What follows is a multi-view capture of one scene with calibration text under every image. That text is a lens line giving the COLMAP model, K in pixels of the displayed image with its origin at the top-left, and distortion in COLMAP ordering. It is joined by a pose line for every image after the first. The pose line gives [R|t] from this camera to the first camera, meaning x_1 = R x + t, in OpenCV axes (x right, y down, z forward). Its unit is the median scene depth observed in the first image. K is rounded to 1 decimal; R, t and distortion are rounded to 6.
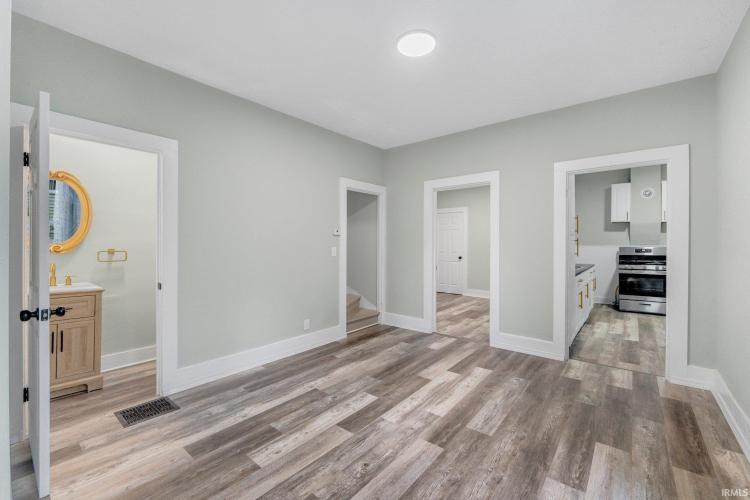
lens RADIAL K [[314.3, 0, 373.4], [0, 314.3, 242.8], [0, 0, 1]] dist [-0.008425, 0.000056]
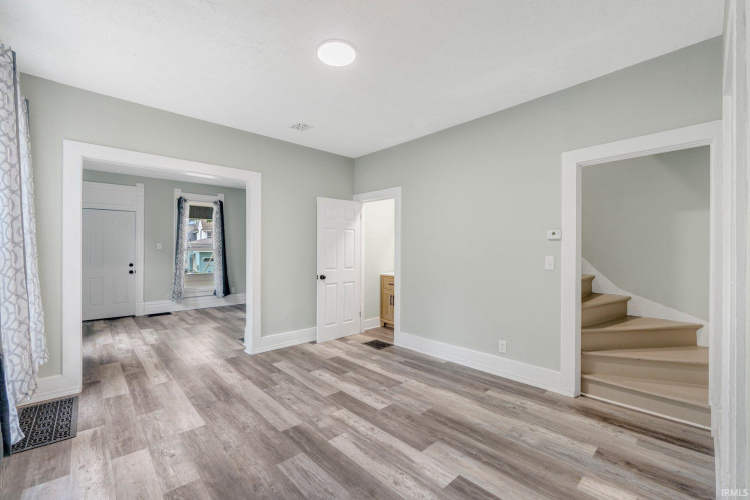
lens RADIAL K [[314.3, 0, 373.4], [0, 314.3, 242.8], [0, 0, 1]] dist [-0.008425, 0.000056]
pose [[-0.128221, -0.028892, -0.991325, 0.996406], [-0.000589, 0.999578, -0.029056, 0.007061], [0.991746, -0.003141, -0.128183, 1.113299]]
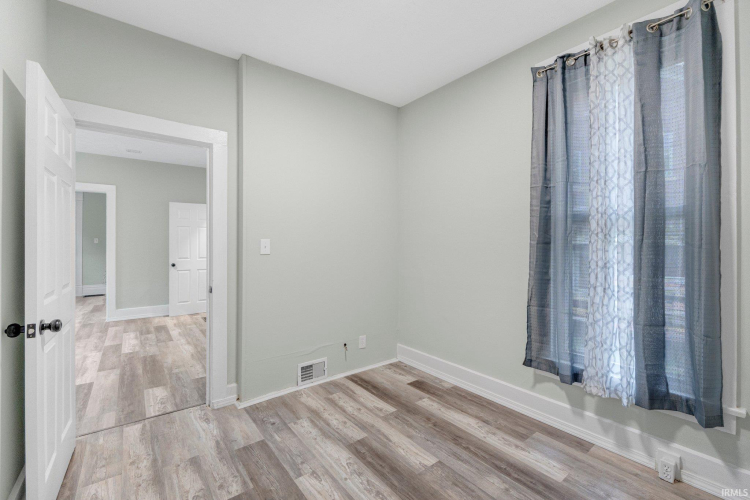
lens RADIAL K [[311.5, 0, 375.0], [0, 311.5, 250.0], [0, 0, 1]] dist [-0.007496, 0.000032]
pose [[-0.207461, 0.013489, -0.978150, 1.149154], [-0.003349, 0.999889, 0.014499, 0.001590], [0.978238, 0.006284, -0.207393, 2.420305]]
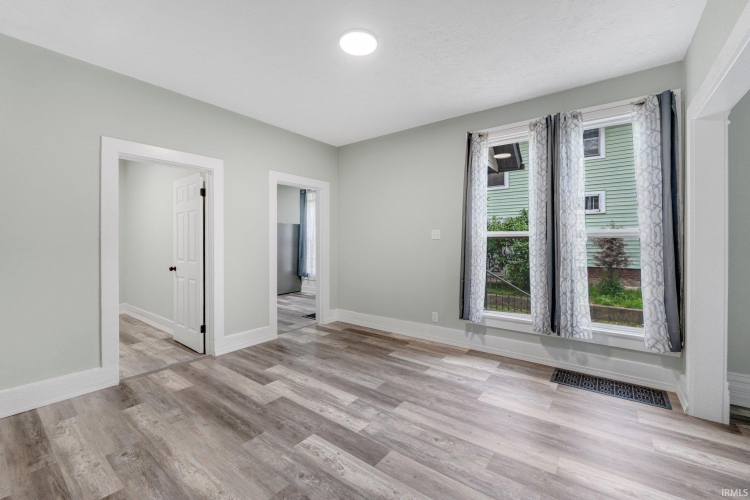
lens RADIAL K [[314.3, 0, 373.4], [0, 314.3, 242.8], [0, 0, 1]] dist [-0.008425, 0.000056]
pose [[-0.043175, -0.005458, 0.999053, -0.777012], [-0.001651, 0.999984, 0.005391, 0.009141], [-0.999066, -0.001417, -0.043183, 0.888577]]
